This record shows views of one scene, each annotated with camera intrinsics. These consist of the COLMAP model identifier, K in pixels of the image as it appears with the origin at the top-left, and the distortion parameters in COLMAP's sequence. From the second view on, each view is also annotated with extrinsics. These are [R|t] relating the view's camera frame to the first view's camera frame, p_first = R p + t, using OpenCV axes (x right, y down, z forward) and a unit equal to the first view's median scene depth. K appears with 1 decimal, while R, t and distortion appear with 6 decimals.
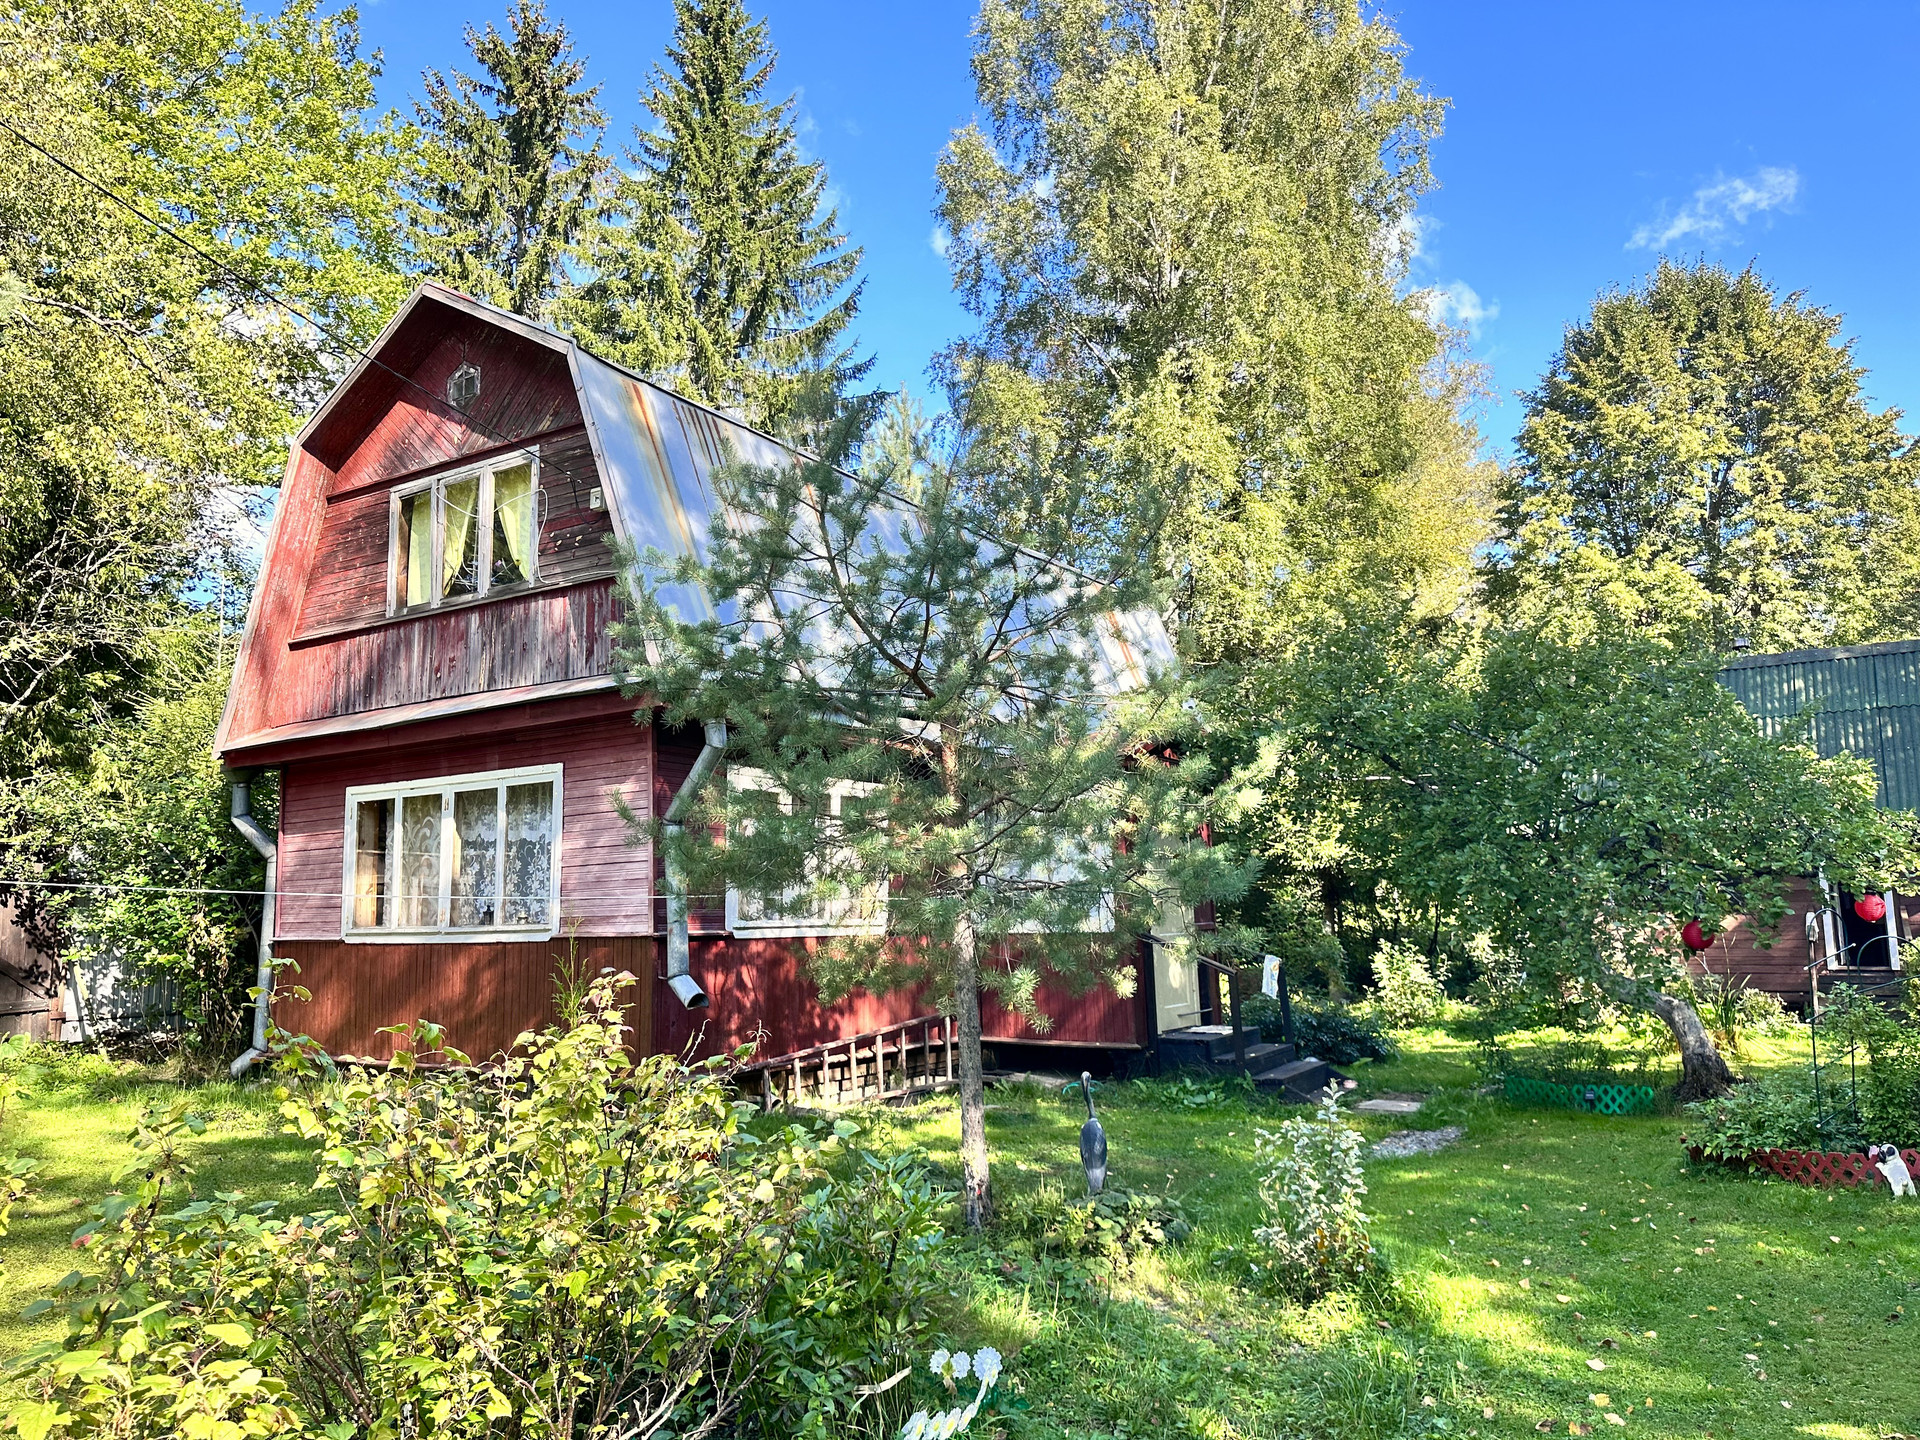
lens RADIAL K [[1359.4, 0, 957.0], [0, 1359.4, 700.6], [0, 0, 1]] dist [0.029344, -0.036502]
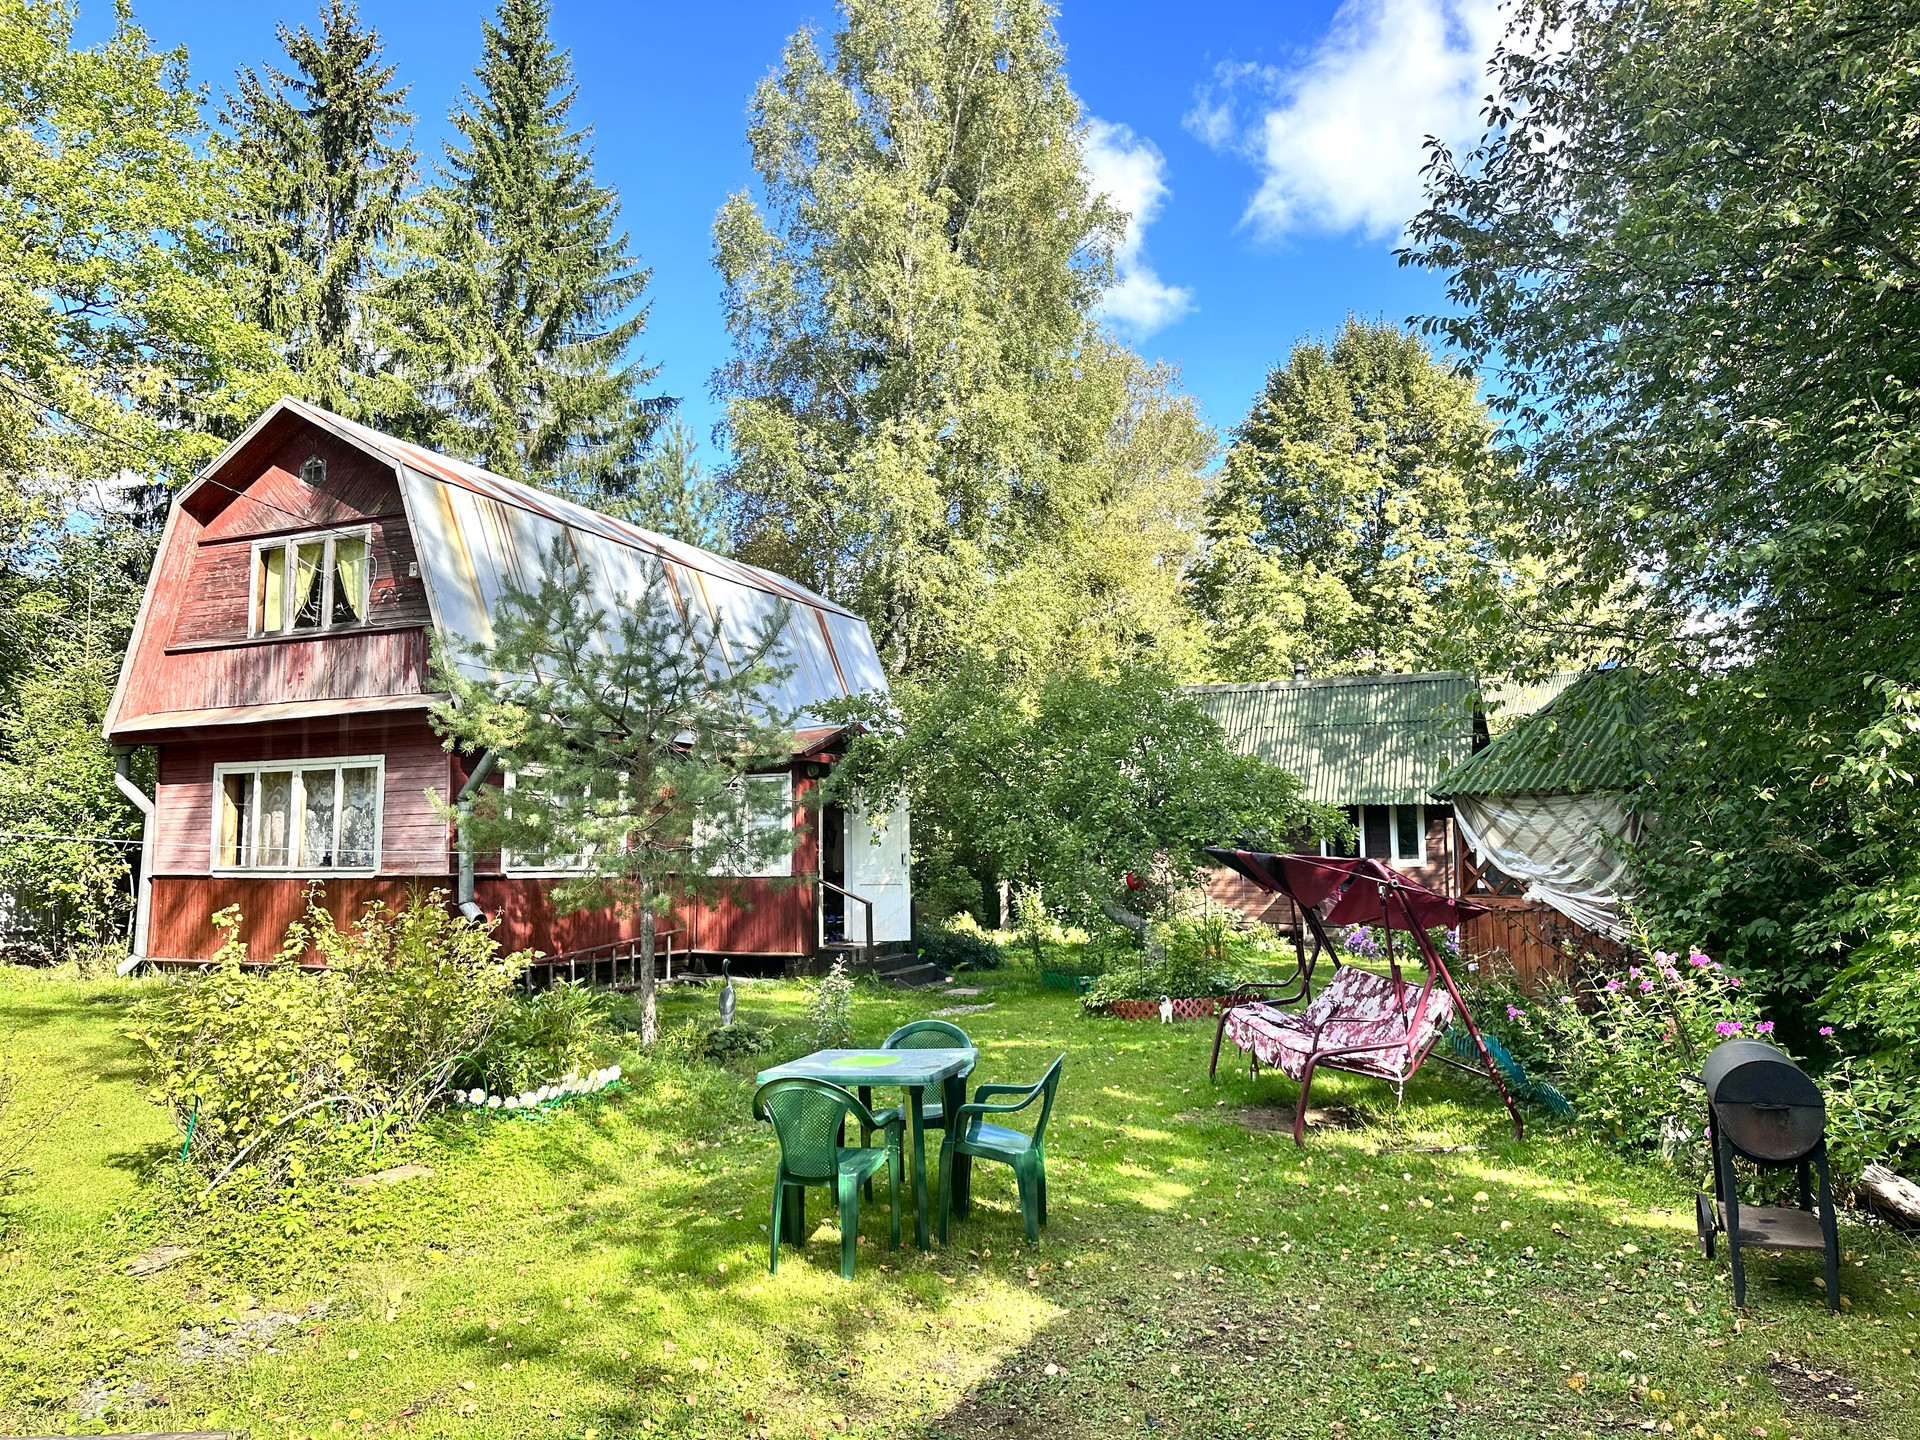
lens RADIAL K [[1359.4, 0, 967.5], [0, 1359.4, 701.5], [0, 0, 1]] dist [0.029344, -0.036502]
pose [[0.988701, 0.031371, 0.146580, 0.035512], [-0.037445, 0.998543, 0.038866, -0.030687], [-0.145147, -0.043915, 0.988435, -0.174401]]
